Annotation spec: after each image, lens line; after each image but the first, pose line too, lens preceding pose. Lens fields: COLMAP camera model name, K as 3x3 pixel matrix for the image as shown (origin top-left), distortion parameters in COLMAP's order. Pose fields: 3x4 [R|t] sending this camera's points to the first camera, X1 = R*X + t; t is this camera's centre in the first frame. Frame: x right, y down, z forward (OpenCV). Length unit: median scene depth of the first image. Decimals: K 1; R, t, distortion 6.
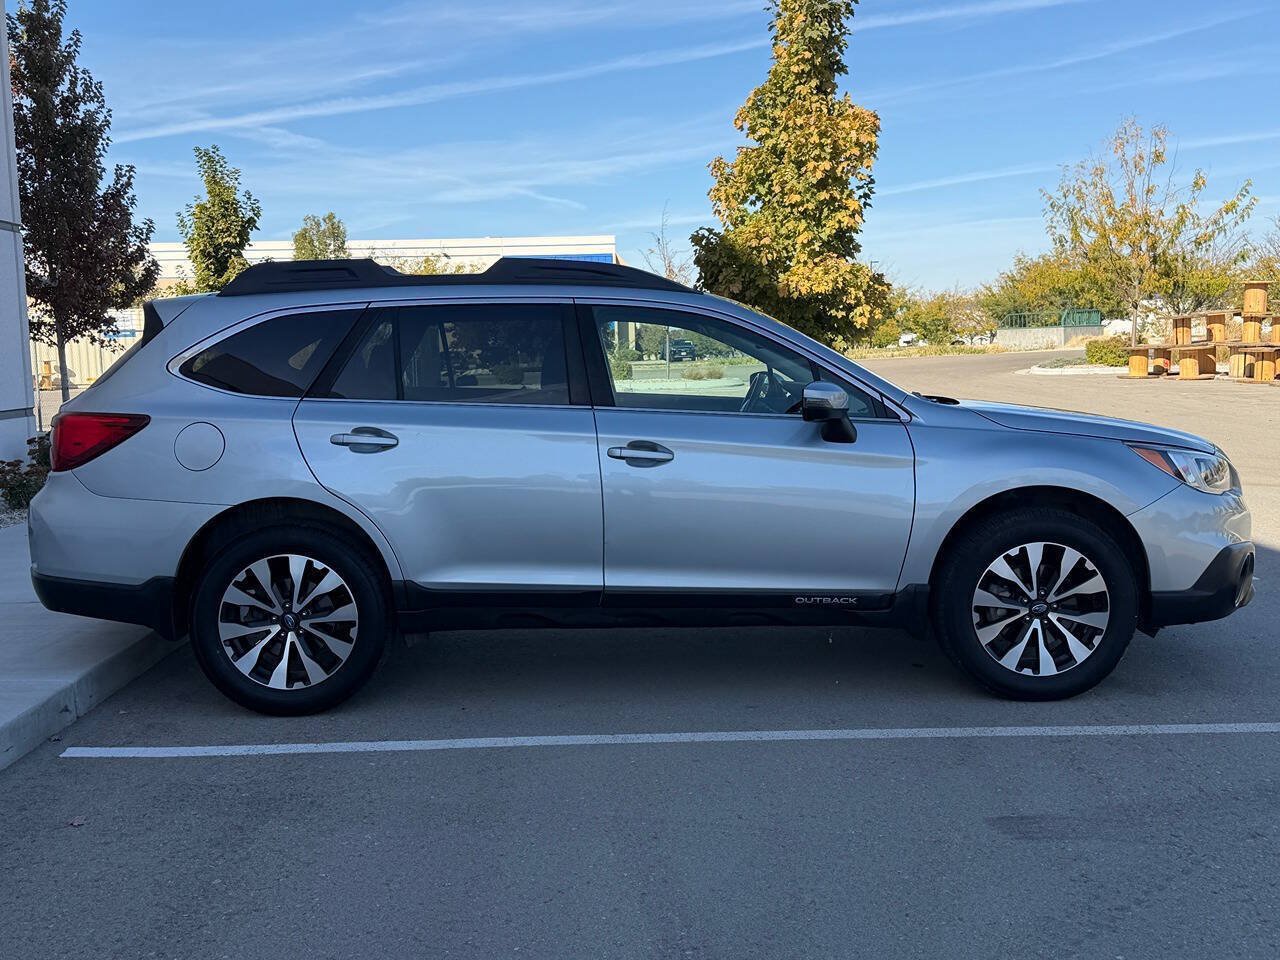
lens RADIAL K [[1305.2, 0, 638.2], [0, 1305.2, 494.0], [0, 0, 1]] dist [0.177448, -0.358147]
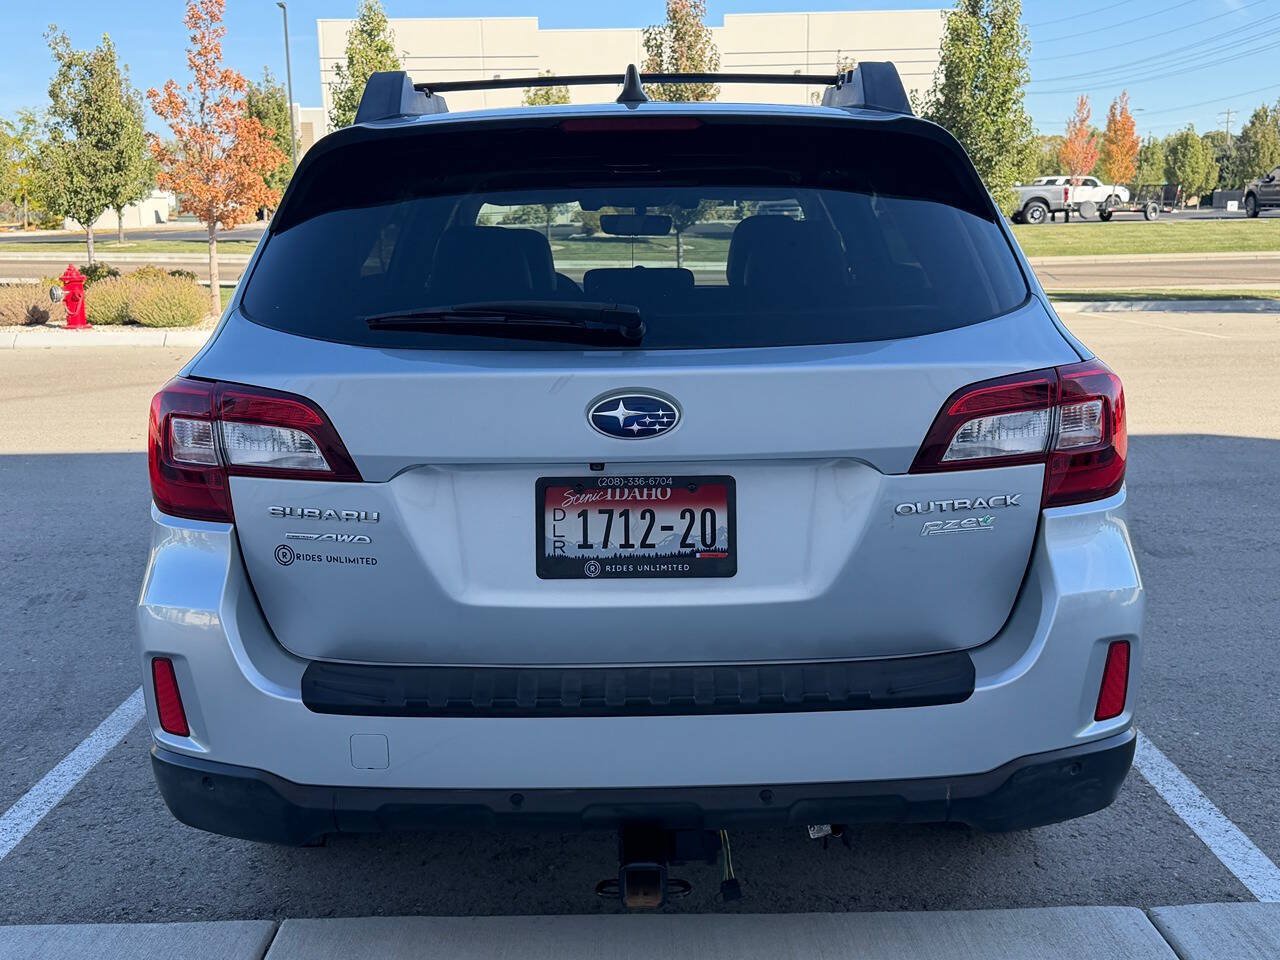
lens RADIAL K [[1305.2, 0, 638.2], [0, 1305.2, 494.0], [0, 0, 1]] dist [0.177448, -0.358147]
pose [[0.025012, -0.186153, 0.982202, -0.874765], [0.129553, 0.974828, 0.181456, -0.118244], [-0.991257, 0.122709, 0.048499, 1.132551]]
